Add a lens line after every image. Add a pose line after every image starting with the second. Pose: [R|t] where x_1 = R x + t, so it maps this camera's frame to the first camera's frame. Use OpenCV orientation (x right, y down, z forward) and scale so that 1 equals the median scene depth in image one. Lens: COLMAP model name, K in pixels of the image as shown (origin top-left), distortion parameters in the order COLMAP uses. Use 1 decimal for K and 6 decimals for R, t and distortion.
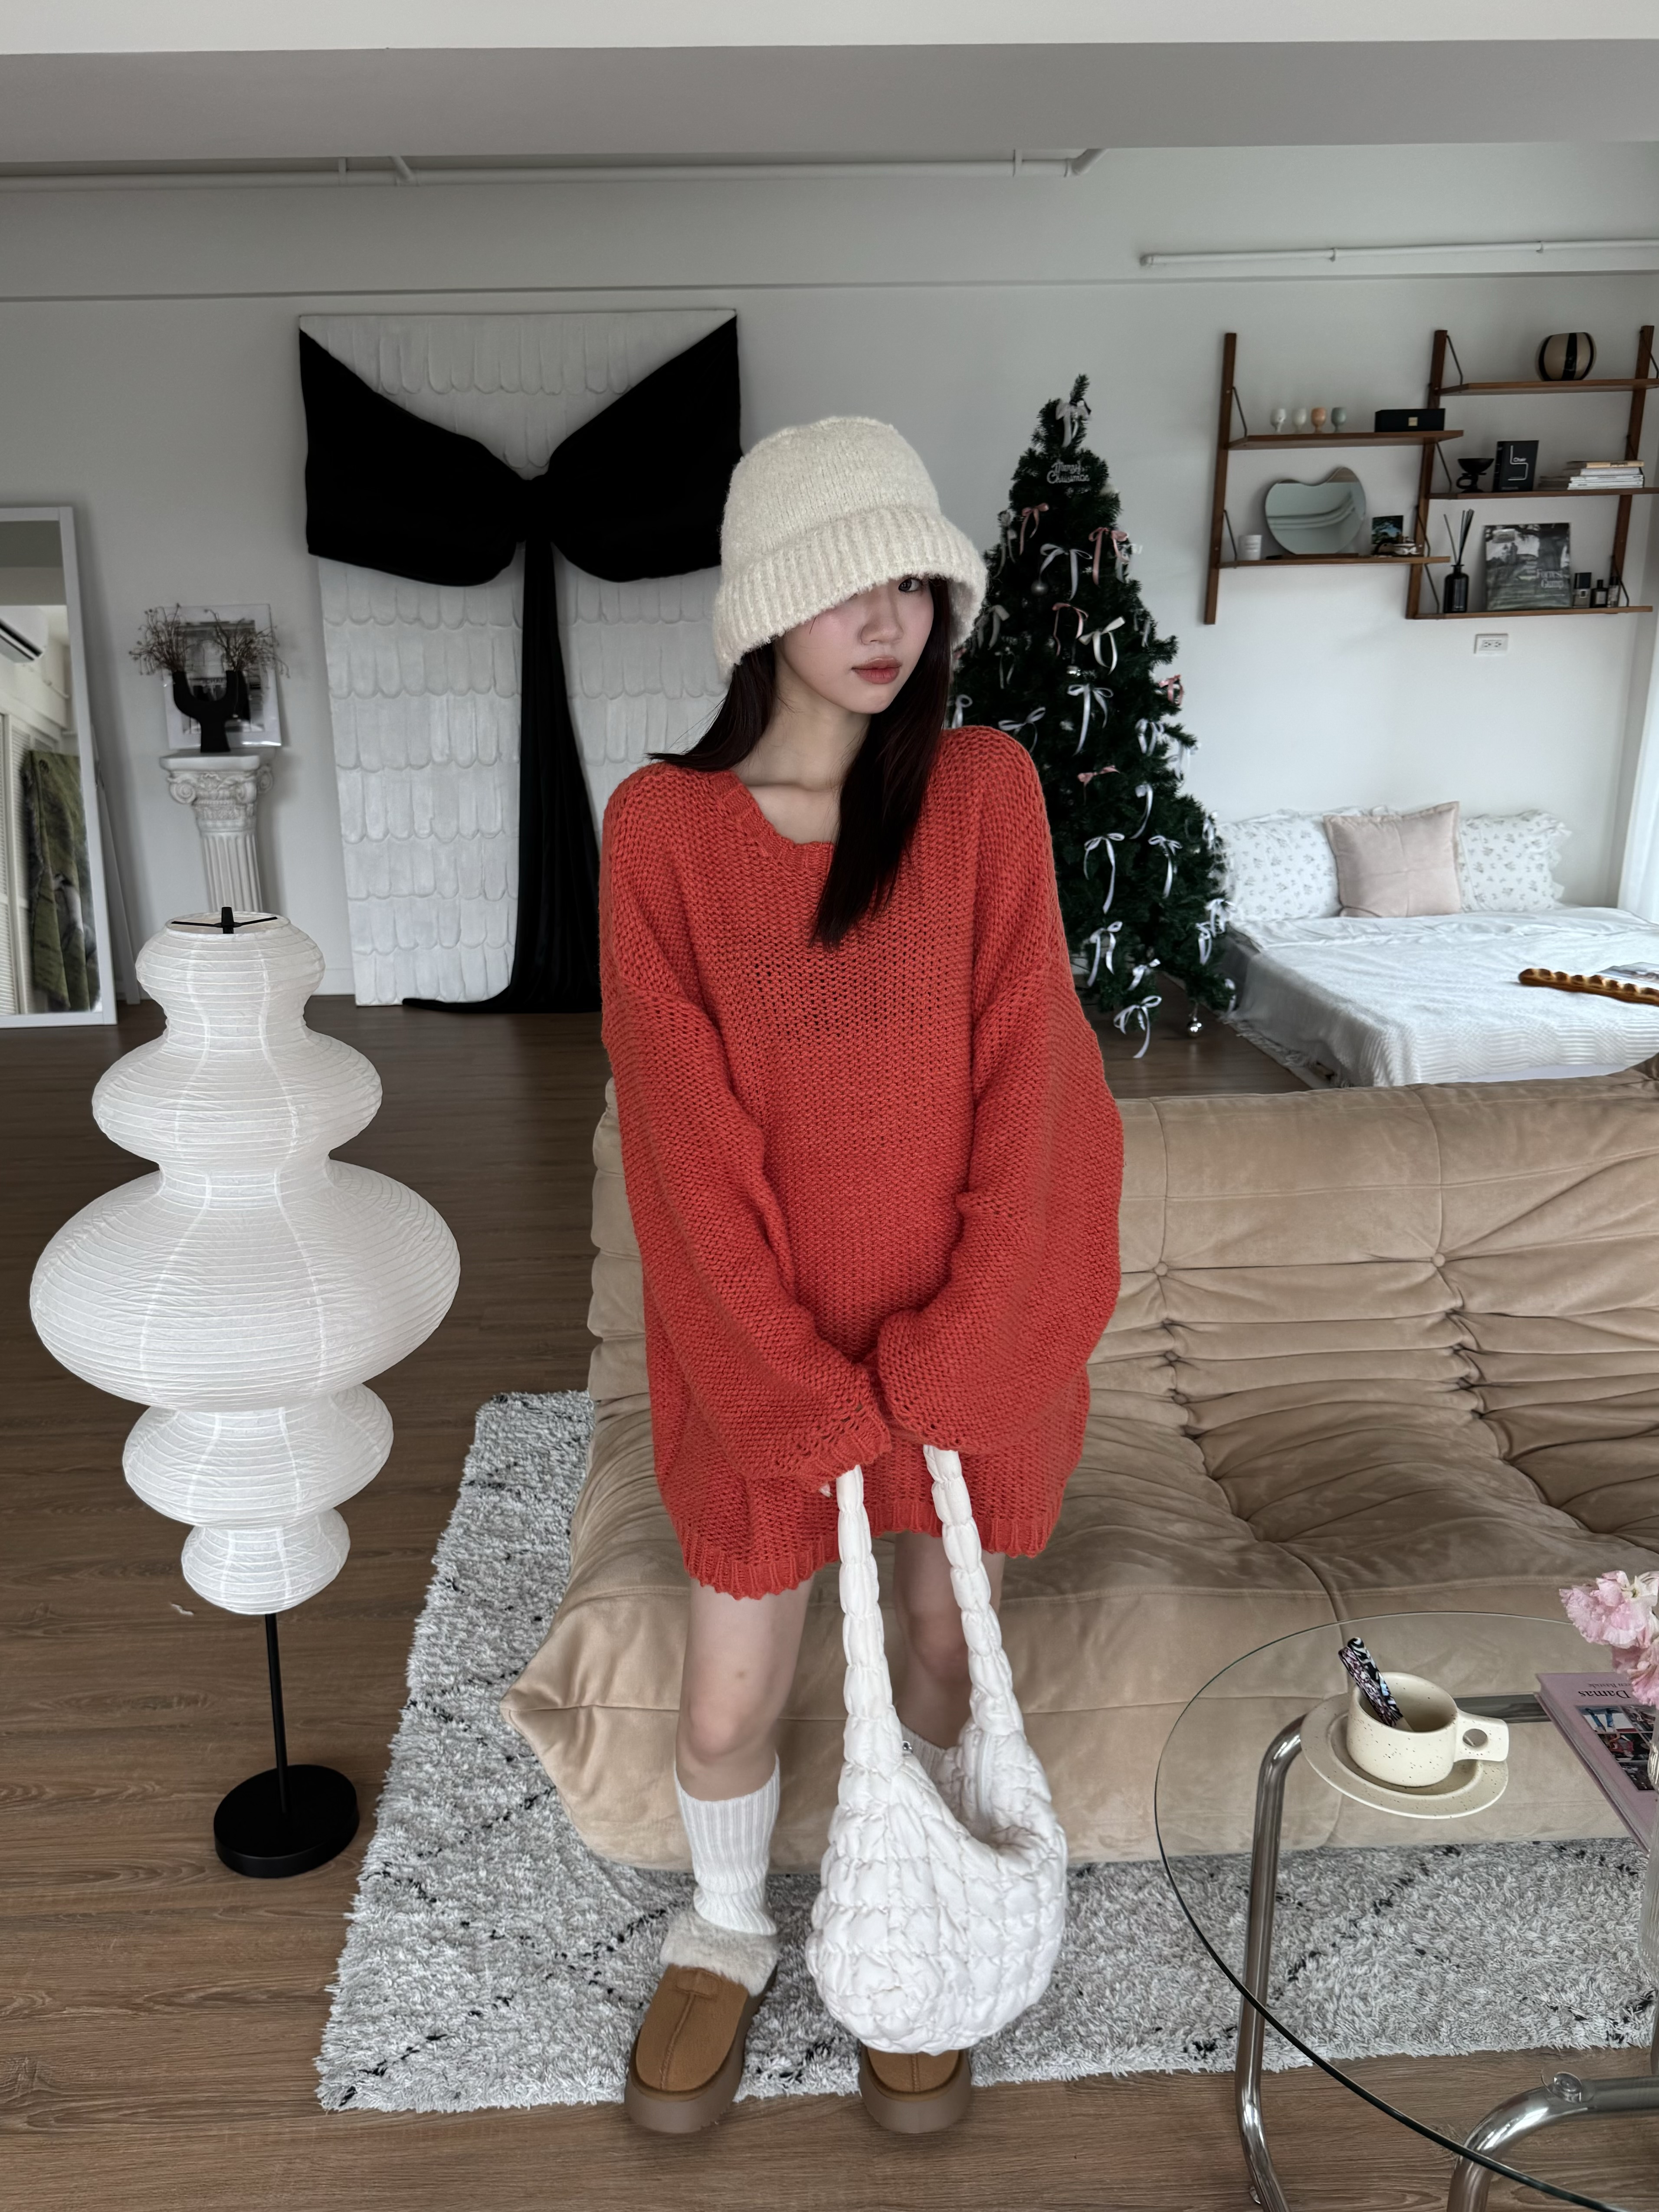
lens RADIAL K [[1764.5, 0, 708.7], [0, 1764.5, 1134.3], [0, 0, 1]] dist [0.125893, -0.259158]
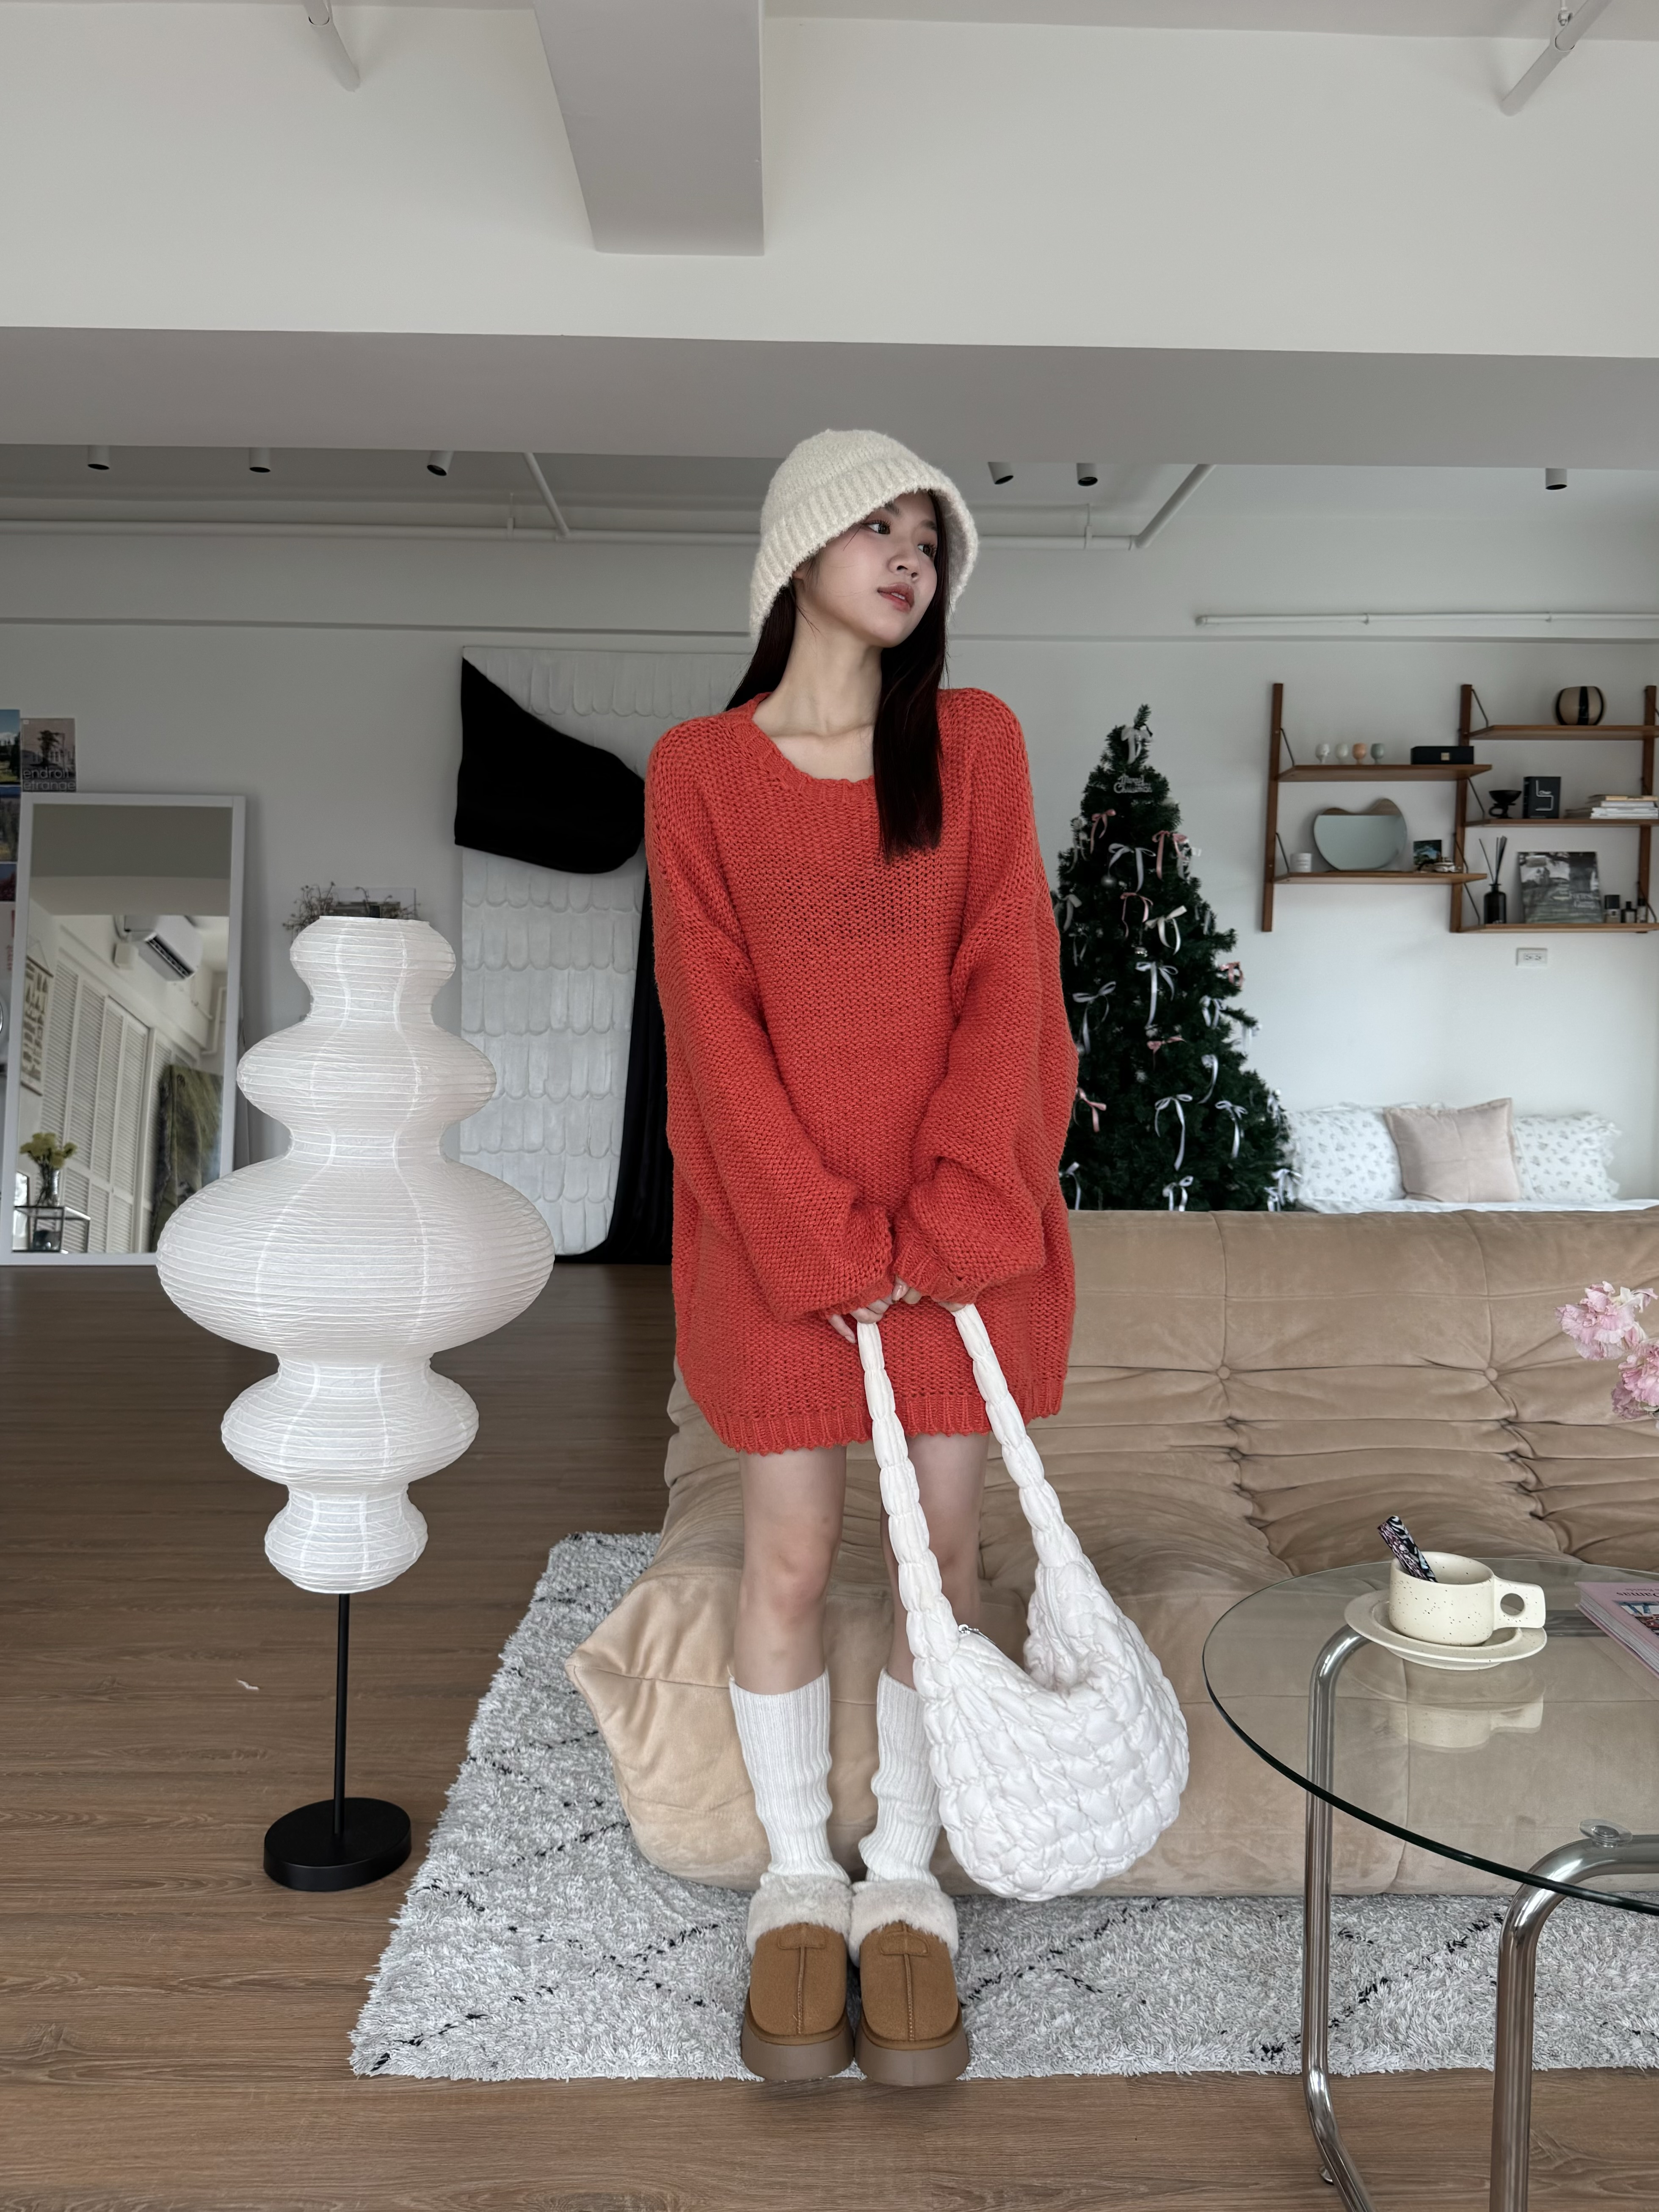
lens RADIAL K [[1691.4, 0, 776.2], [0, 1691.4, 983.4], [0, 0, 1]] dist [0.105108, -0.165985]
pose [[0.999223, 0.034466, -0.019121, 0.005501], [-0.038186, 0.966714, -0.252994, 0.124420], [0.009765, 0.253527, 0.967279, -0.025173]]
